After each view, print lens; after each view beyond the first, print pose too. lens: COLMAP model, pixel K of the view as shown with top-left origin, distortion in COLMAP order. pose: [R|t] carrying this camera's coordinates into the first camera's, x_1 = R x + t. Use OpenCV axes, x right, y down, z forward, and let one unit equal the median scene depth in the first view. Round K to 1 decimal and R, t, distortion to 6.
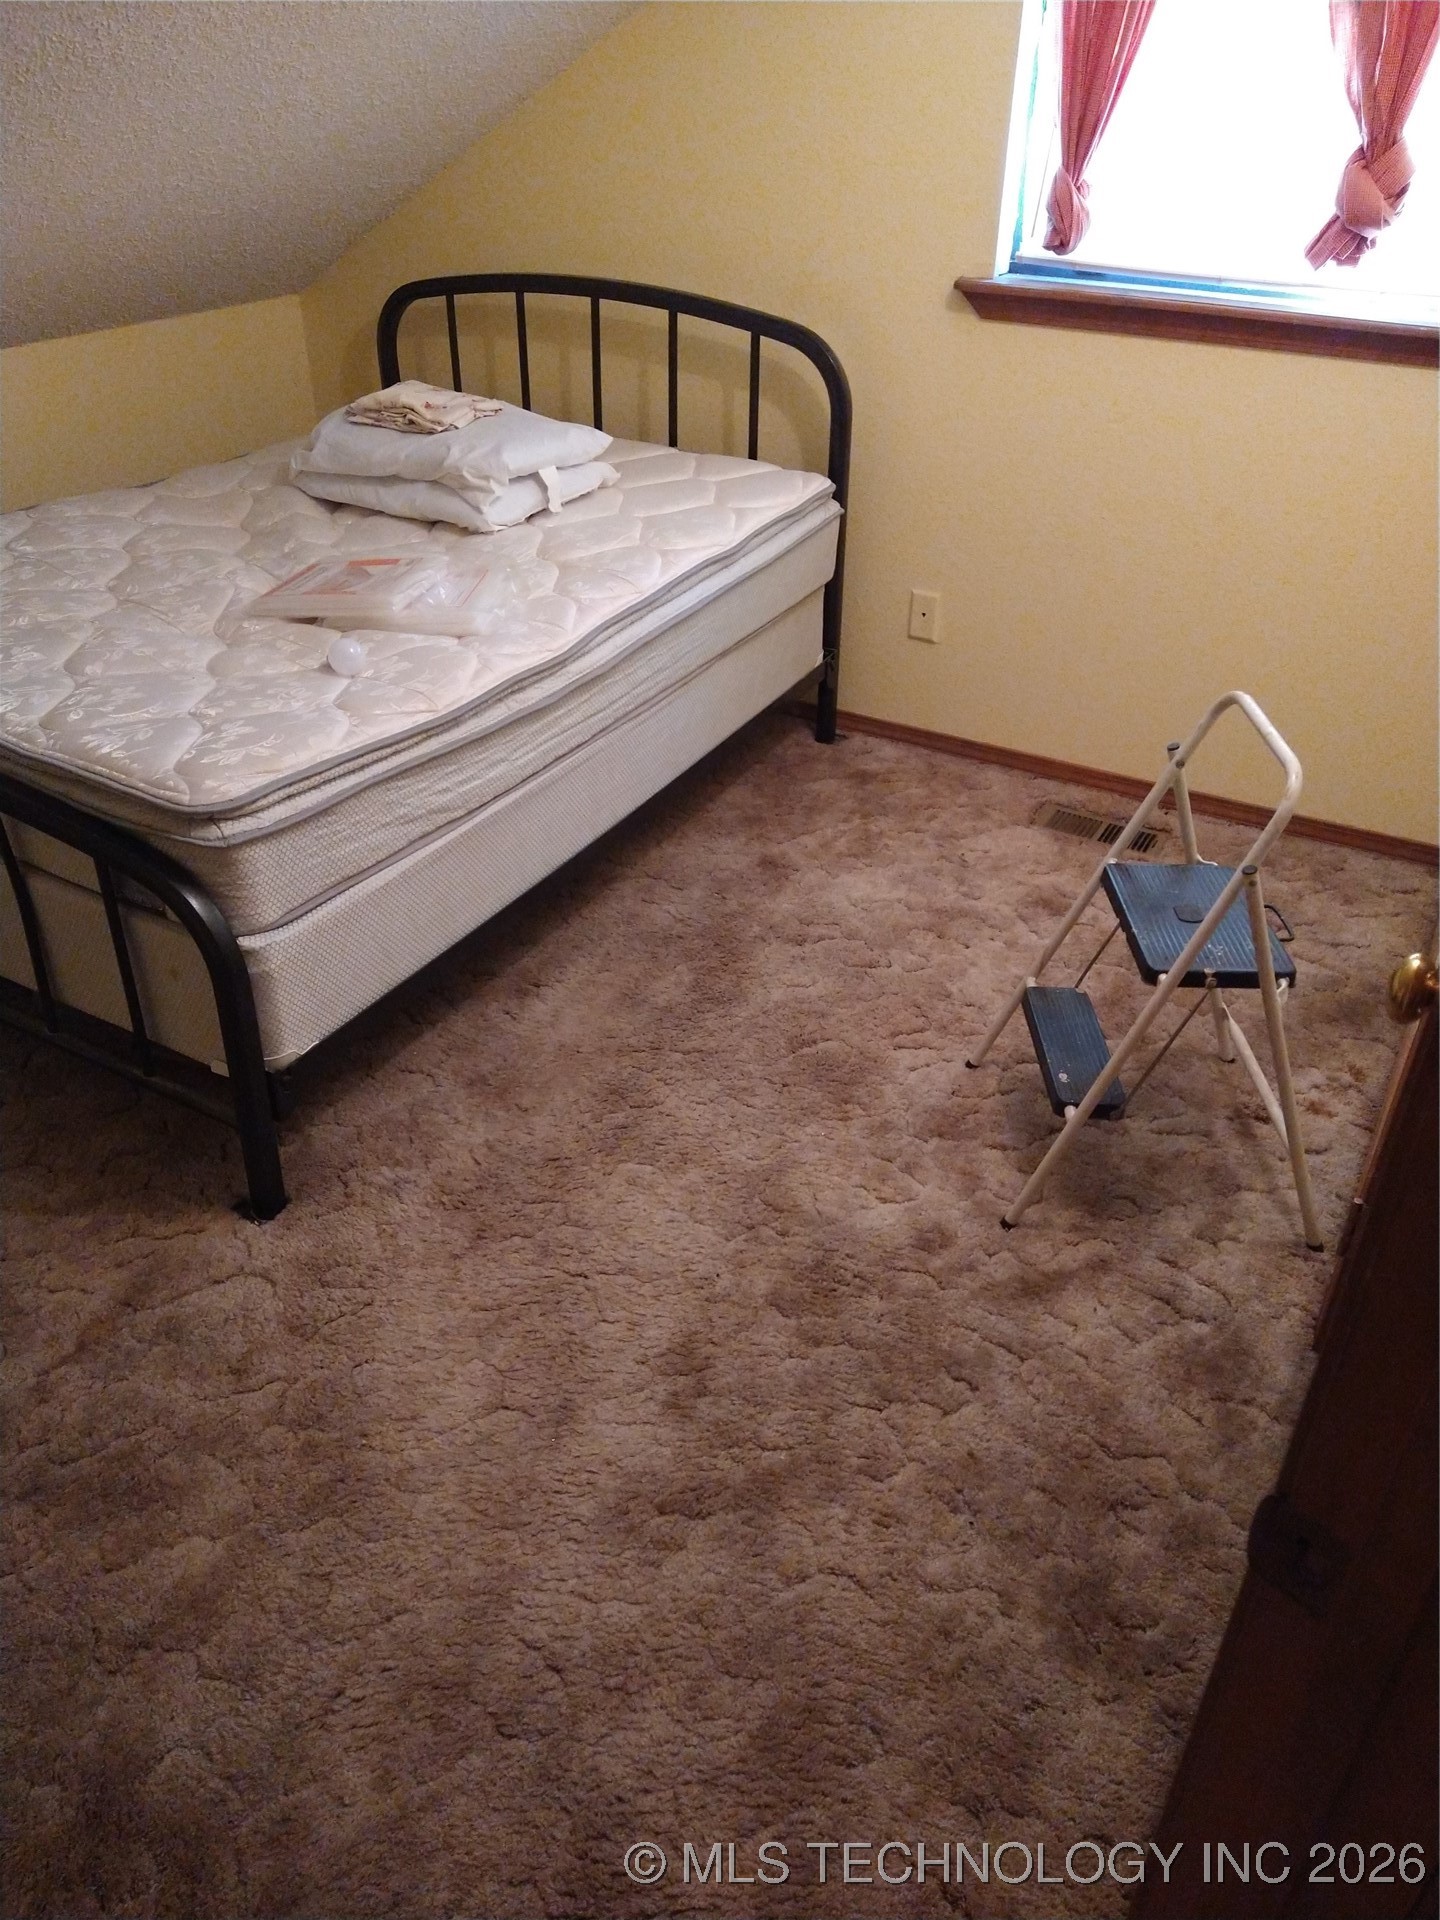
lens RADIAL K [[1461.8, 0, 712.7], [0, 1461.8, 968.1], [0, 0, 1]] dist [0.059503, -0.049469]
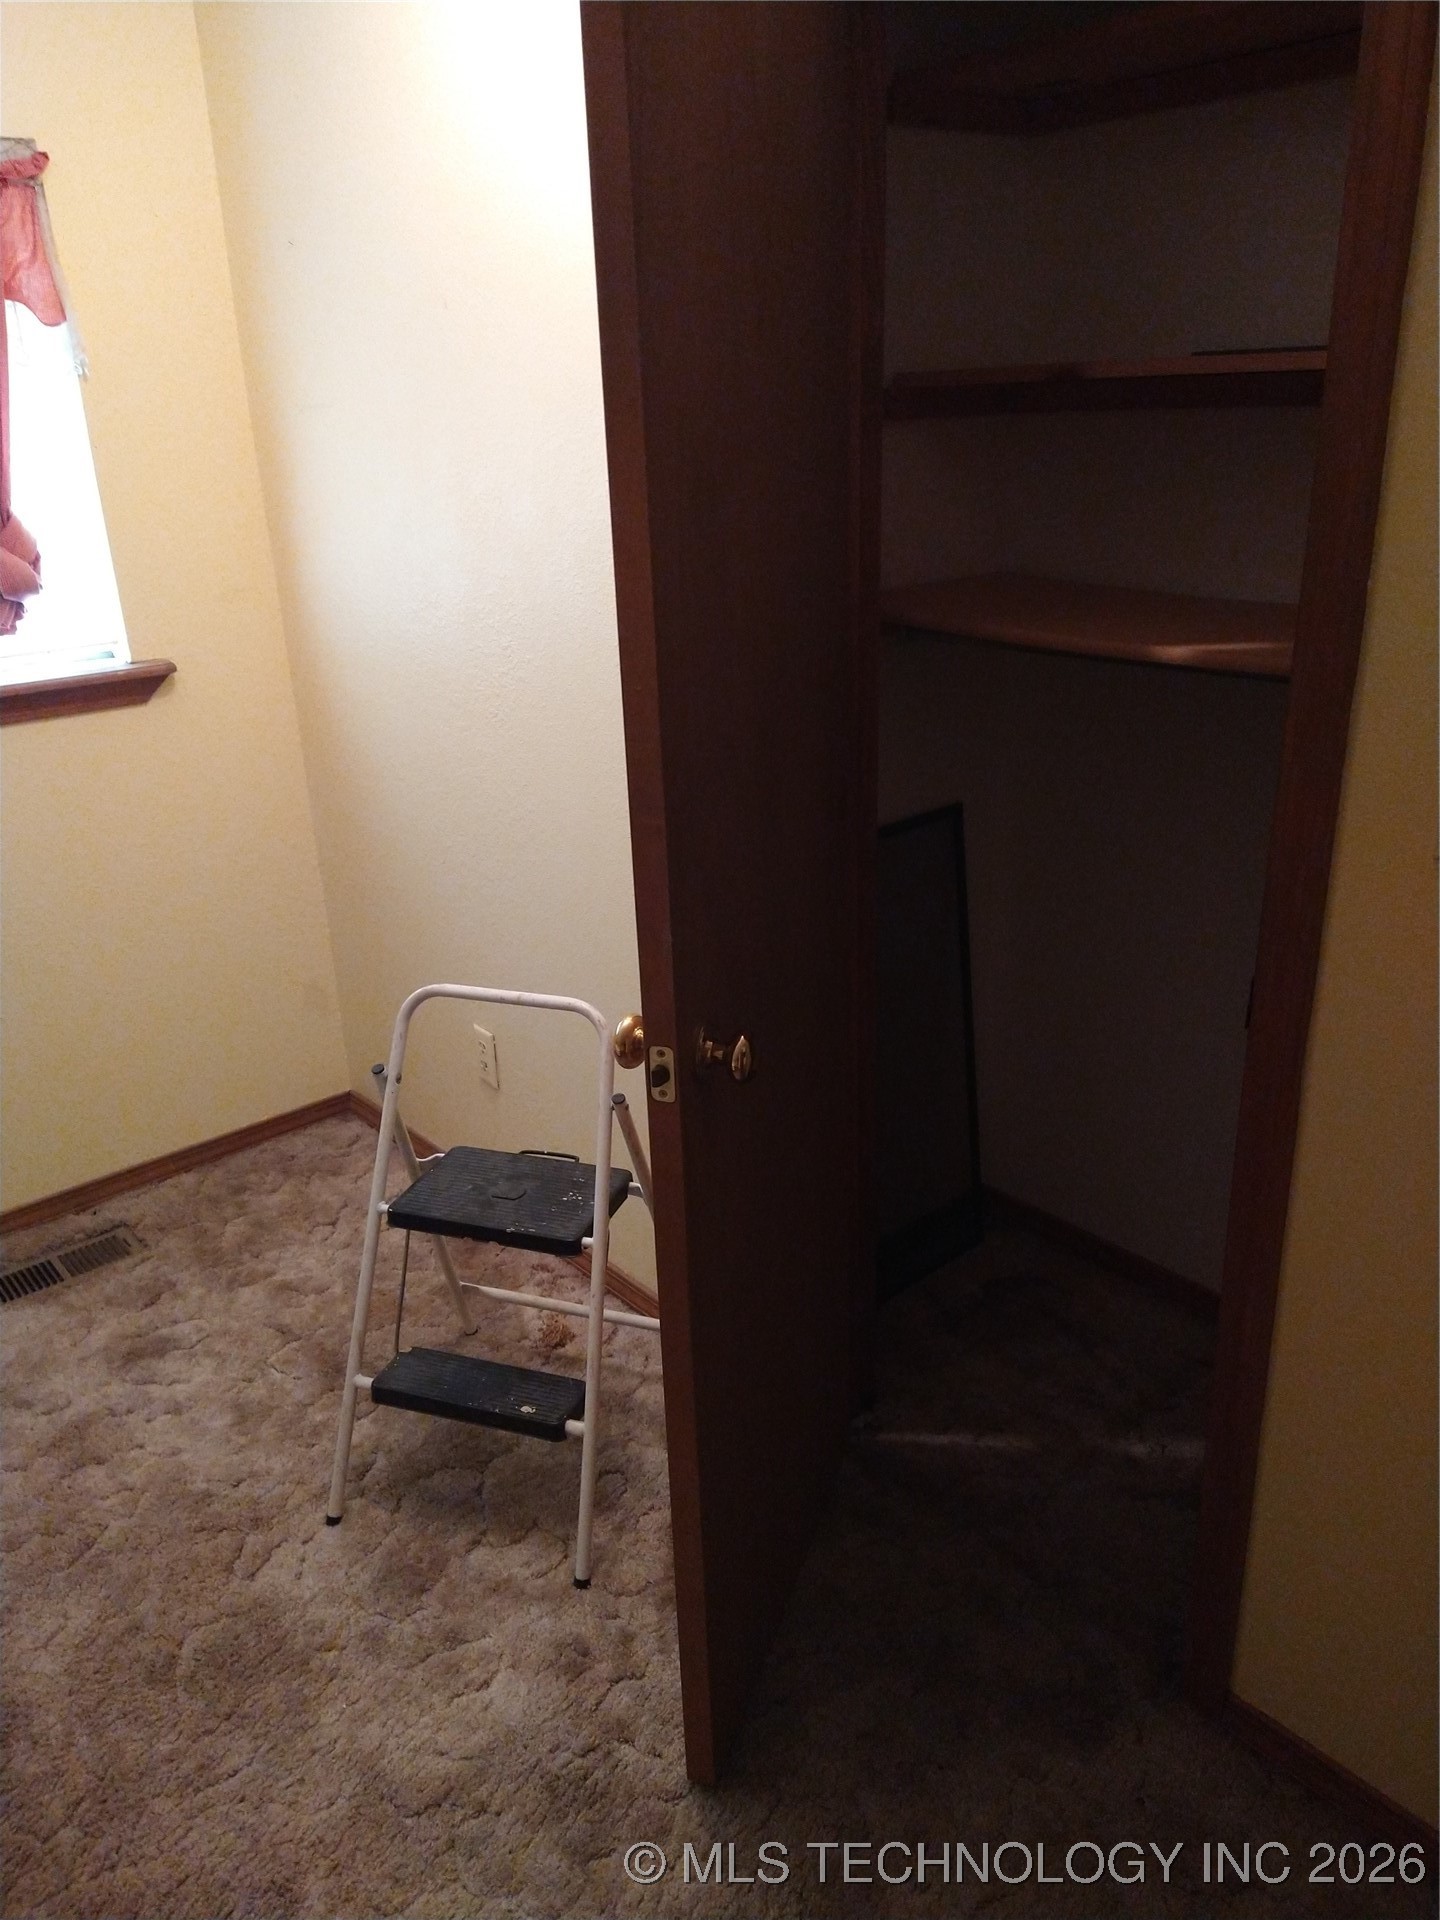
lens RADIAL K [[1461.8, 0, 715.8], [0, 1461.8, 950.6], [0, 0, 1]] dist [0.059503, -0.049469]
pose [[0.320142, -0.357727, 0.877235, -0.377893], [0.549121, 0.824624, 0.135873, -0.197567], [-0.771994, 0.438209, 0.460432, 0.315832]]
